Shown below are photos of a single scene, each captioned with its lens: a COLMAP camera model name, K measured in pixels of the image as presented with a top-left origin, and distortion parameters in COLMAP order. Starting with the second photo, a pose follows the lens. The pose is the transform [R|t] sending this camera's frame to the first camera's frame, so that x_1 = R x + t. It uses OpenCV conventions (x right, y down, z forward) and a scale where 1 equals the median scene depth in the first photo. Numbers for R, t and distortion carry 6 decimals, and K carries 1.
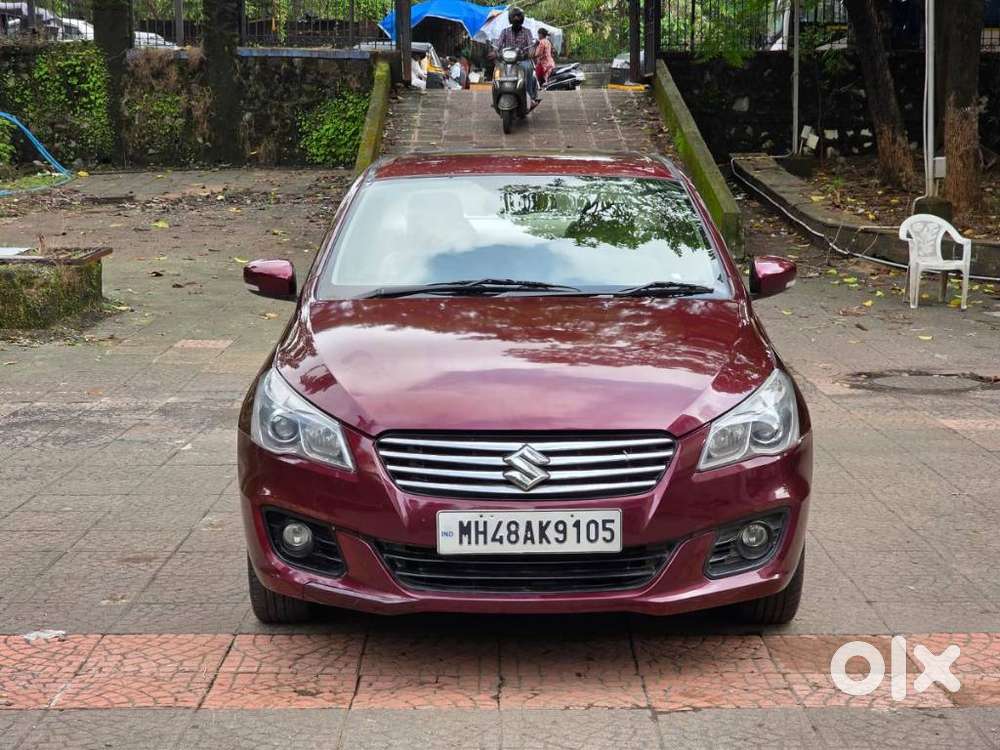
lens RADIAL K [[2063.7, 0, 500.0], [0, 2063.7, 375.0], [0, 0, 1]] dist [0.118638, 0.259413]
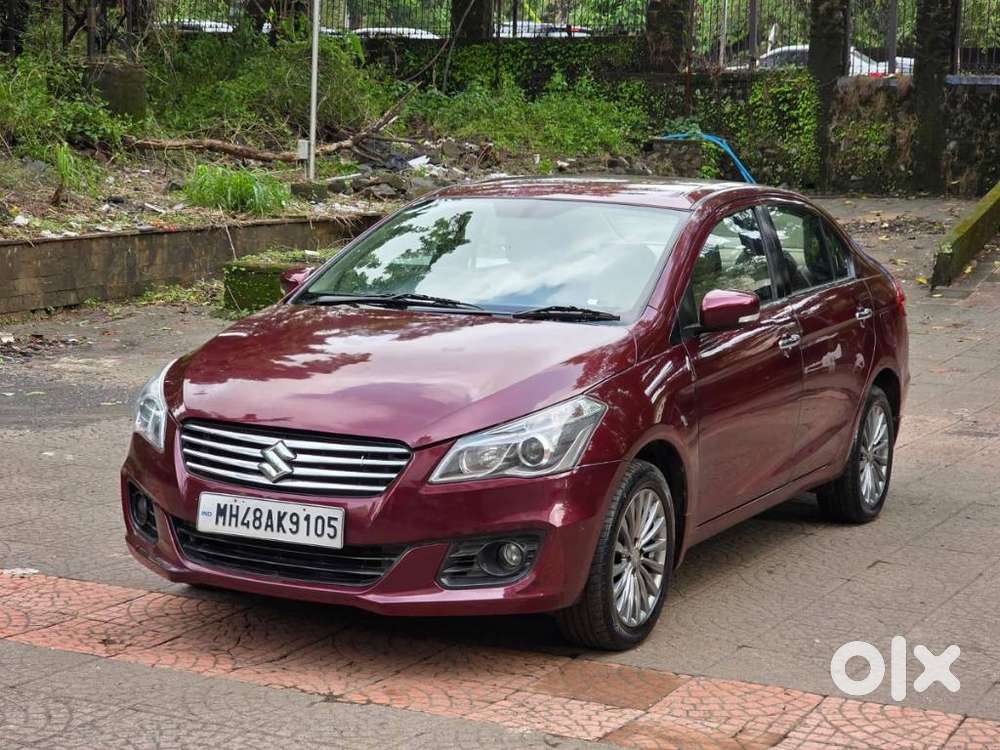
lens RADIAL K [[2122.7, 0, 500.0], [0, 2122.7, 375.0], [0, 0, 1]] dist [0.039924, 0.118873]
pose [[0.869508, 0.081069, -0.487220, 0.629612], [-0.088472, 0.996048, 0.007844, -0.018963], [0.485930, 0.036285, 0.873244, 0.073313]]
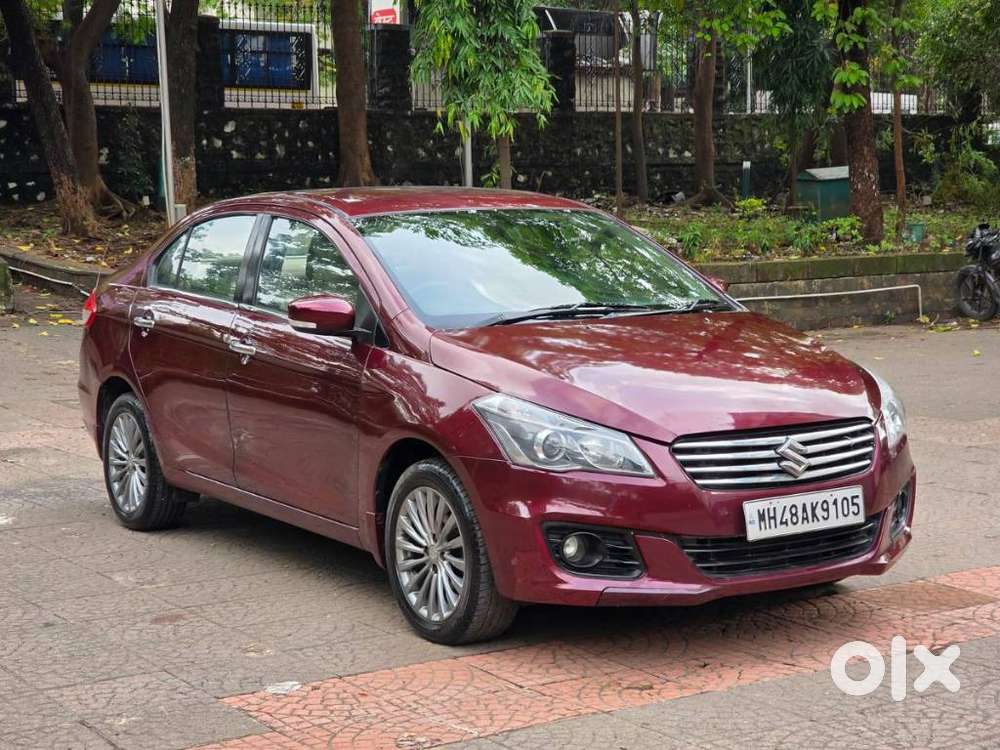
lens RADIAL K [[2063.7, 0, 500.0], [0, 2063.7, 375.0], [0, 0, 1]] dist [0.118638, 0.259413]
pose [[0.845662, -0.068554, 0.529298, -0.691961], [0.082489, 0.996588, -0.002716, -0.009949], [-0.527306, 0.045958, 0.848432, 0.113024]]
